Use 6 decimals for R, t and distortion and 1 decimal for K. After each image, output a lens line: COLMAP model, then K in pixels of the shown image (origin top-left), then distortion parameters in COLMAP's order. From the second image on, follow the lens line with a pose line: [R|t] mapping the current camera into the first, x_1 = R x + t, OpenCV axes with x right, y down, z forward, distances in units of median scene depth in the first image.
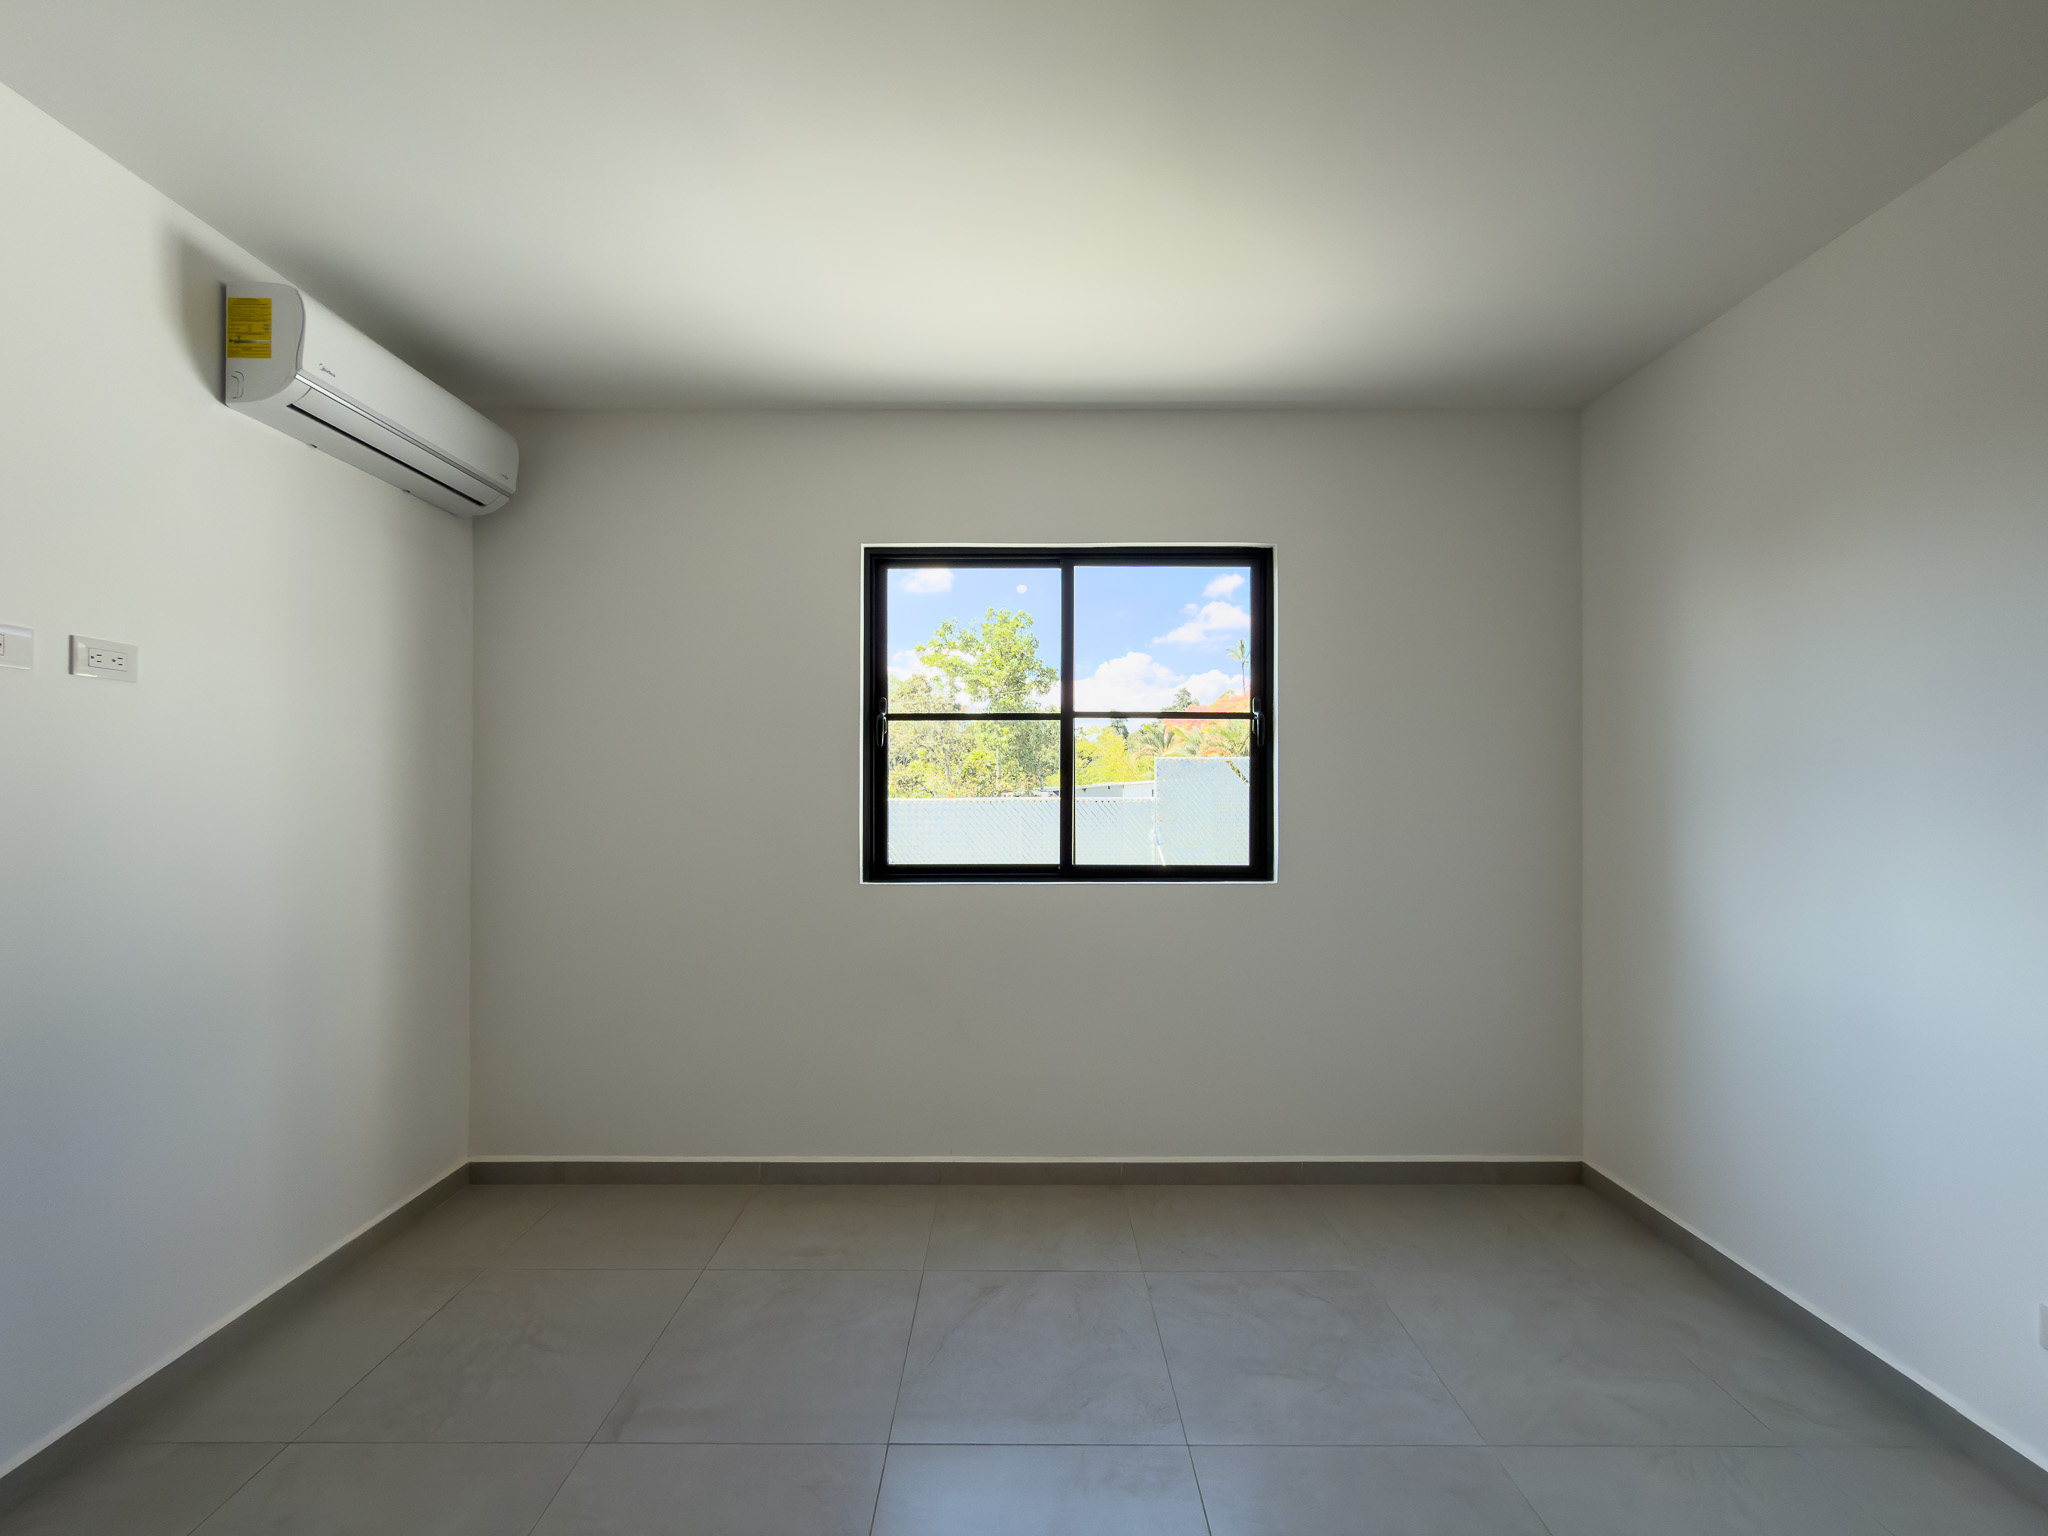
lens RADIAL K [[836.3, 0, 1025.0], [0, 836.3, 782.6], [0, 0, 1]] dist [-0.001138, -0.000185]
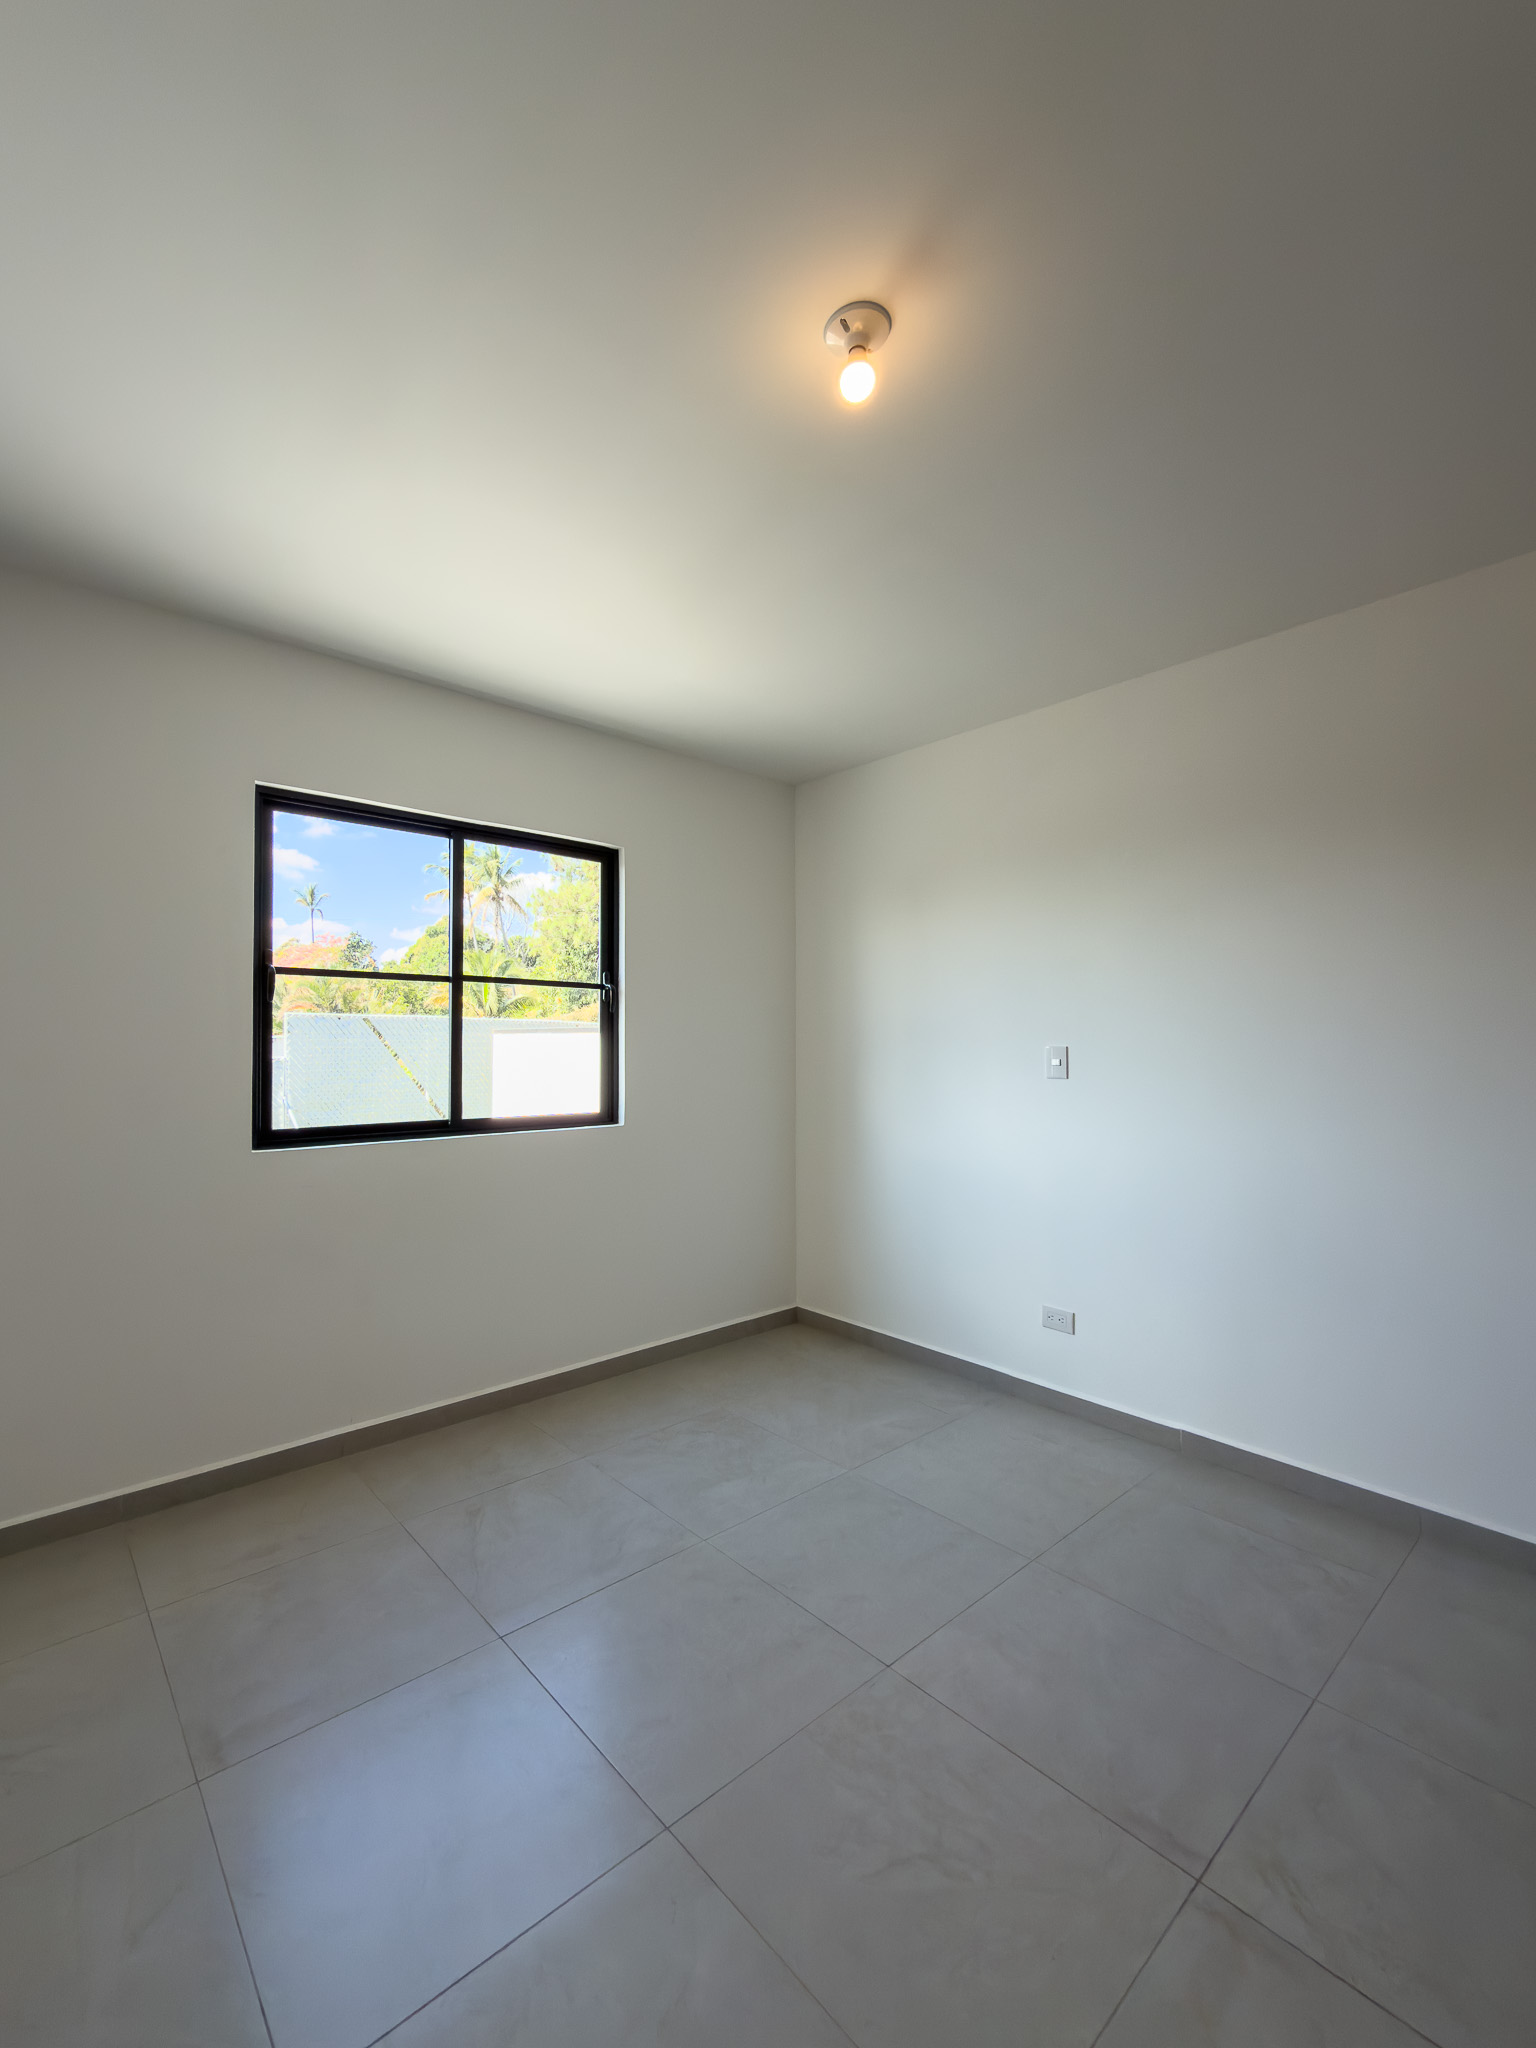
lens RADIAL K [[853.0, 0, 714.6], [0, 853.0, 1023.6], [0, 0, 1]] dist [0.000229, -0.000017]
pose [[0.764423, 0.016550, 0.644502, -0.396253], [-0.003639, 0.999765, -0.021356, -0.001189], [-0.644704, 0.013980, 0.764304, -0.036812]]
